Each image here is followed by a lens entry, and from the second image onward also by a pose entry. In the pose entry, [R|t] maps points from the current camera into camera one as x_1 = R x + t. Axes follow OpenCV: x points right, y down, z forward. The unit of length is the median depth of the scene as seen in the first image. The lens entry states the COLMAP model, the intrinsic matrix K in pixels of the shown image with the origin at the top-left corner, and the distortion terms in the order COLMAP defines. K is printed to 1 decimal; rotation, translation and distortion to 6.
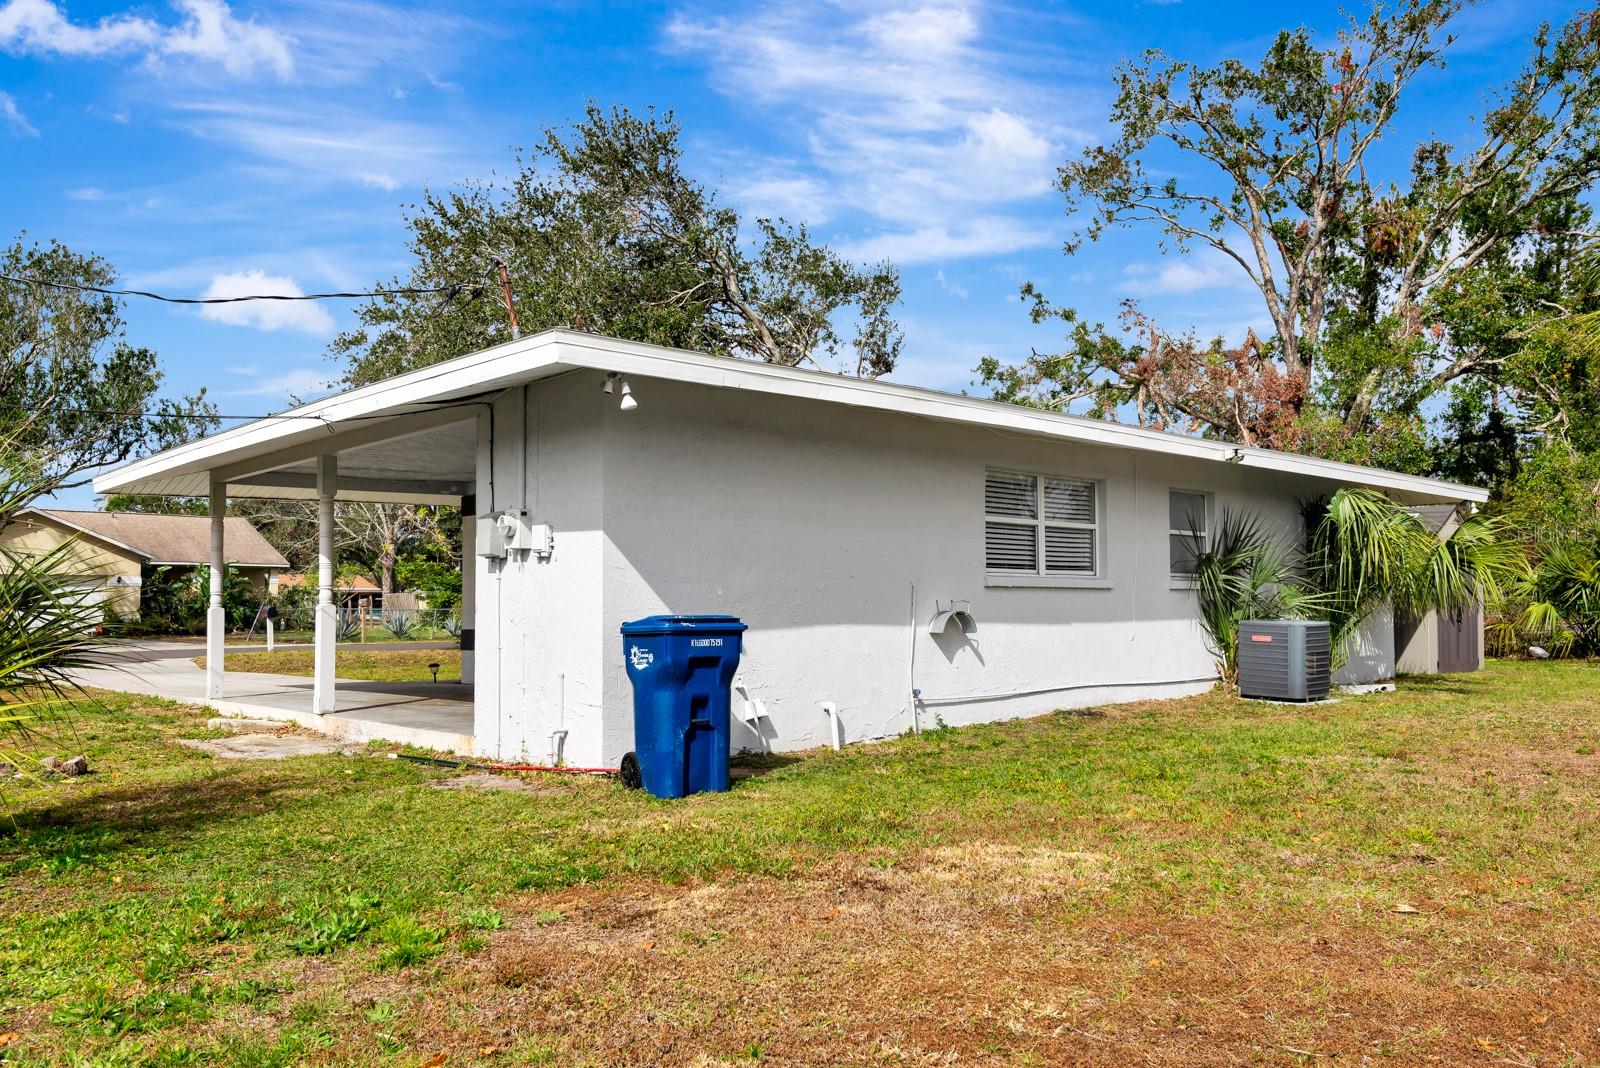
lens RADIAL K [[1236.2, 0, 800.0], [0, 1236.2, 534.0], [0, 0, 1]] dist [0.002273, 0.001209]
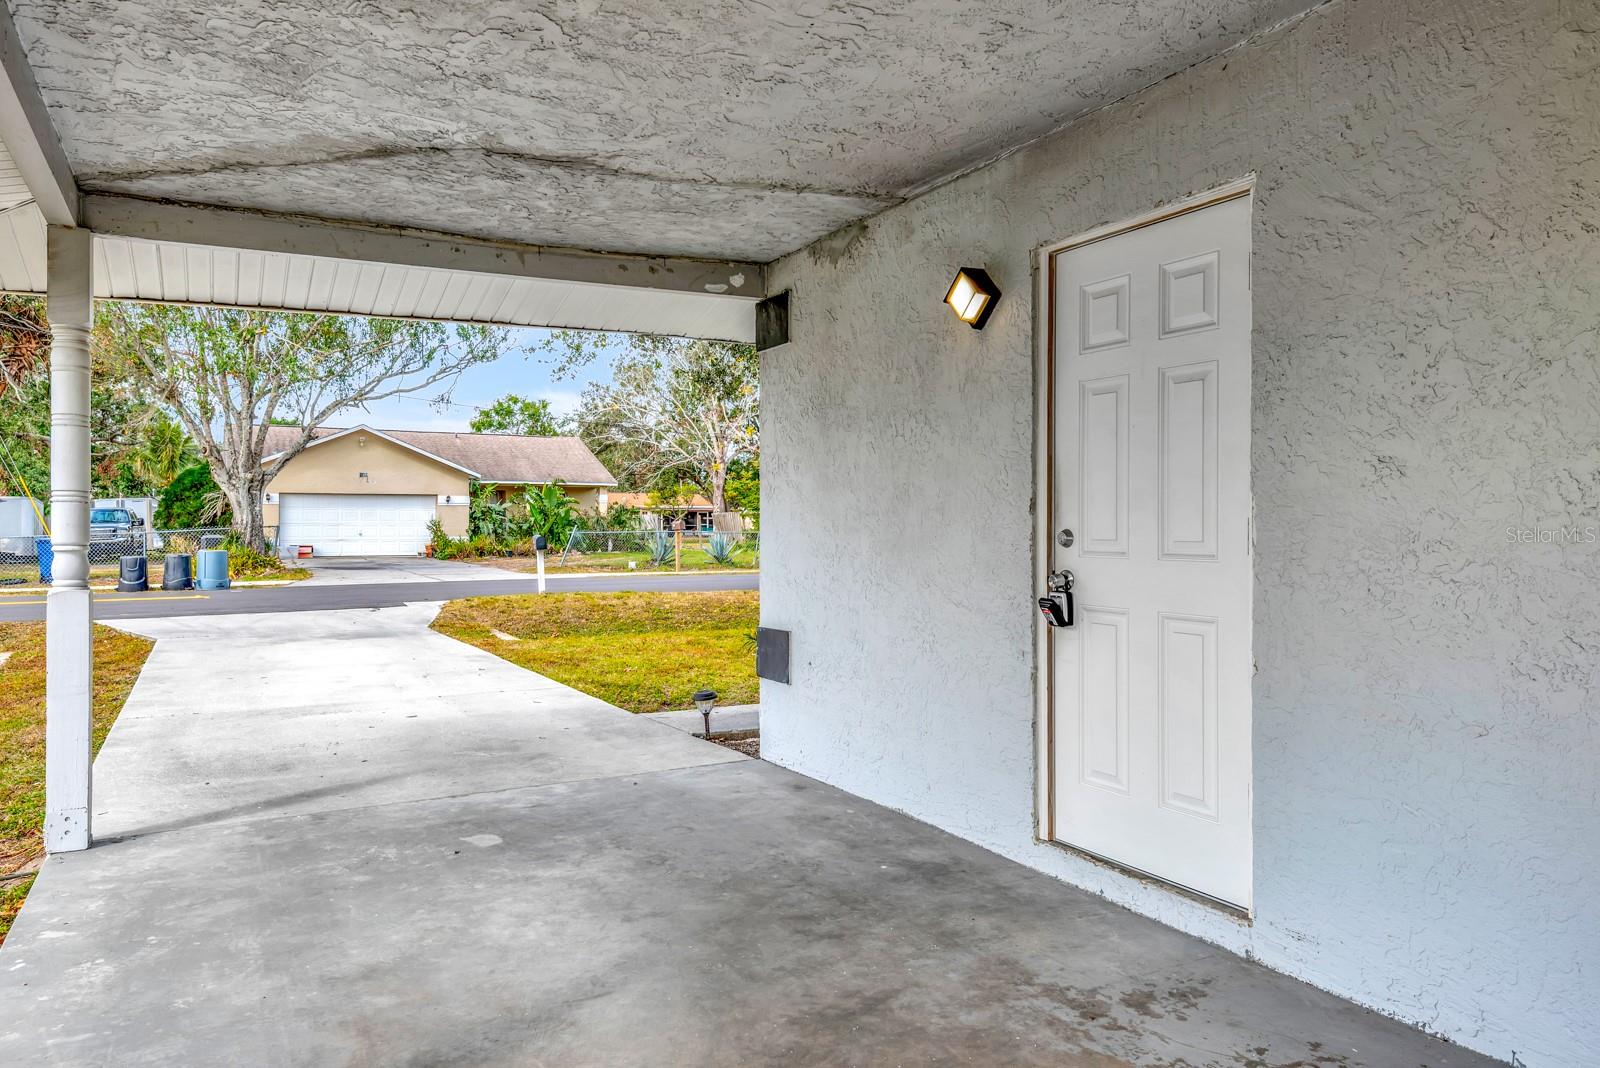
lens RADIAL K [[1120.5, 0, 800.0], [0, 1120.5, 534.0], [0, 0, 1]] dist [0.001529, 0.000280]
pose [[0.966642, 0.008454, -0.255991, -0.046549], [0.009240, 0.997654, 0.067836, 0.006063], [0.255964, -0.067939, 0.964296, 0.181857]]
